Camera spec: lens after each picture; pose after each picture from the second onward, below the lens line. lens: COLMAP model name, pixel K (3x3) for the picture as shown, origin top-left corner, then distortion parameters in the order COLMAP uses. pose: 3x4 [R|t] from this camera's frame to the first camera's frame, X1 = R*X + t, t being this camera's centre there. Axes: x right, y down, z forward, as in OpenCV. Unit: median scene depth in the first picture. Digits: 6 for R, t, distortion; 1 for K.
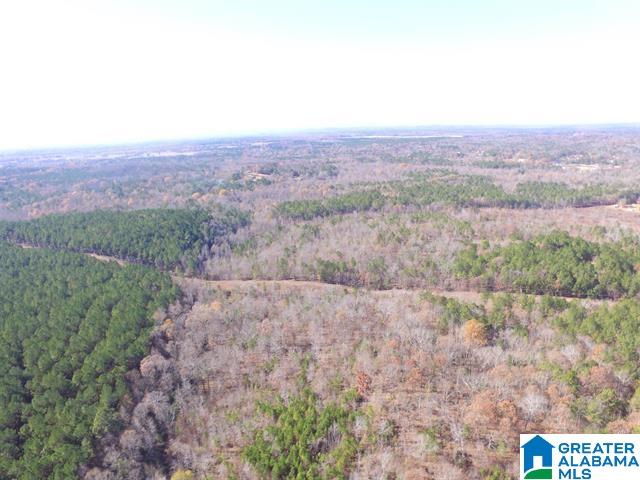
lens RADIAL K [[429.6, 0, 319.5], [0, 429.6, 248.2], [0, 0, 1]] dist [-0.124293, 0.090272]
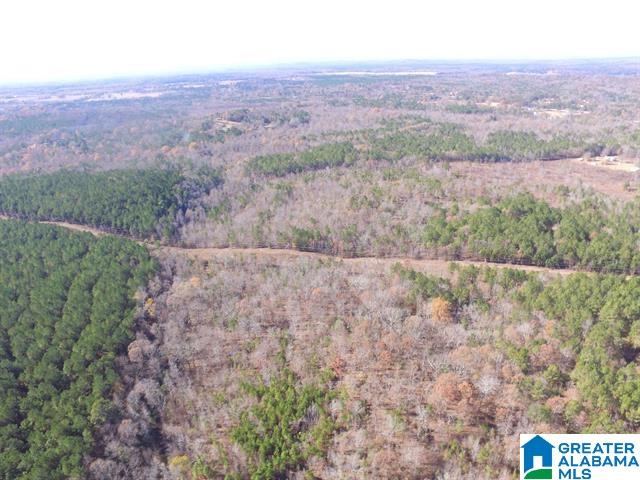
lens RADIAL K [[429.6, 0, 319.5], [0, 429.6, 248.4], [0, 0, 1]] dist [-0.124293, 0.090272]
pose [[0.997886, -0.023449, 0.060610, -0.002755], [0.014519, 0.989502, 0.143785, -0.079672], [-0.063346, -0.142601, 0.987751, -0.023257]]
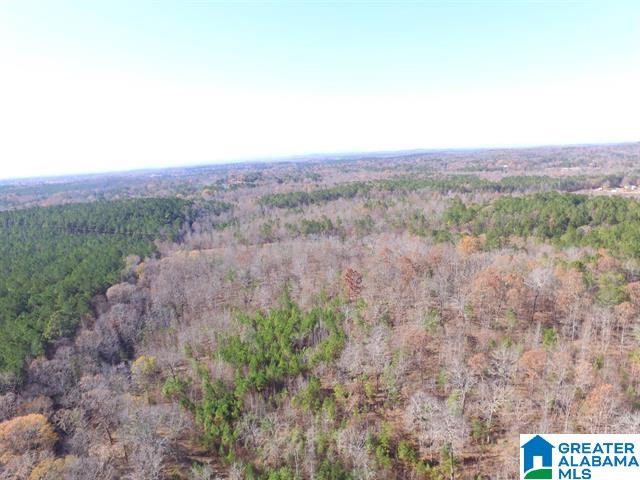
lens RADIAL K [[429.6, 0, 319.3], [0, 429.6, 248.7], [0, 0, 1]] dist [-0.124293, 0.090272]
pose [[0.999212, -0.026855, 0.029212, 0.005499], [0.028673, 0.997558, -0.063681, 0.171242], [-0.027430, 0.064469, 0.997543, 0.050883]]
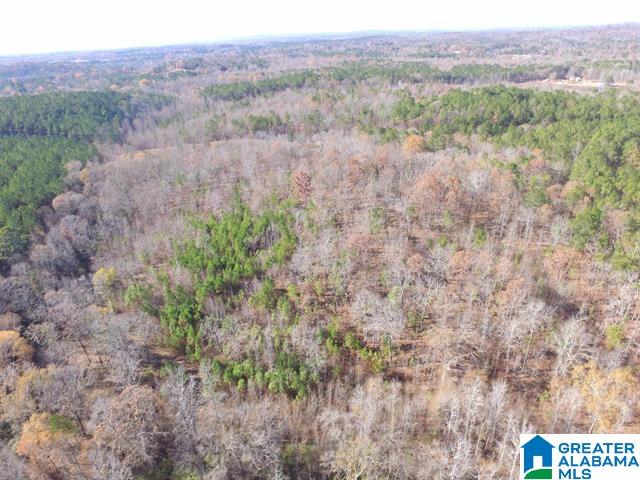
lens RADIAL K [[429.6, 0, 319.3], [0, 429.6, 248.3], [0, 0, 1]] dist [-0.124293, 0.090272]
pose [[0.988568, -0.074888, 0.130862, 0.005464], [0.048637, 0.979921, 0.193362, 0.154967], [-0.142715, -0.184787, 0.972361, 0.033295]]
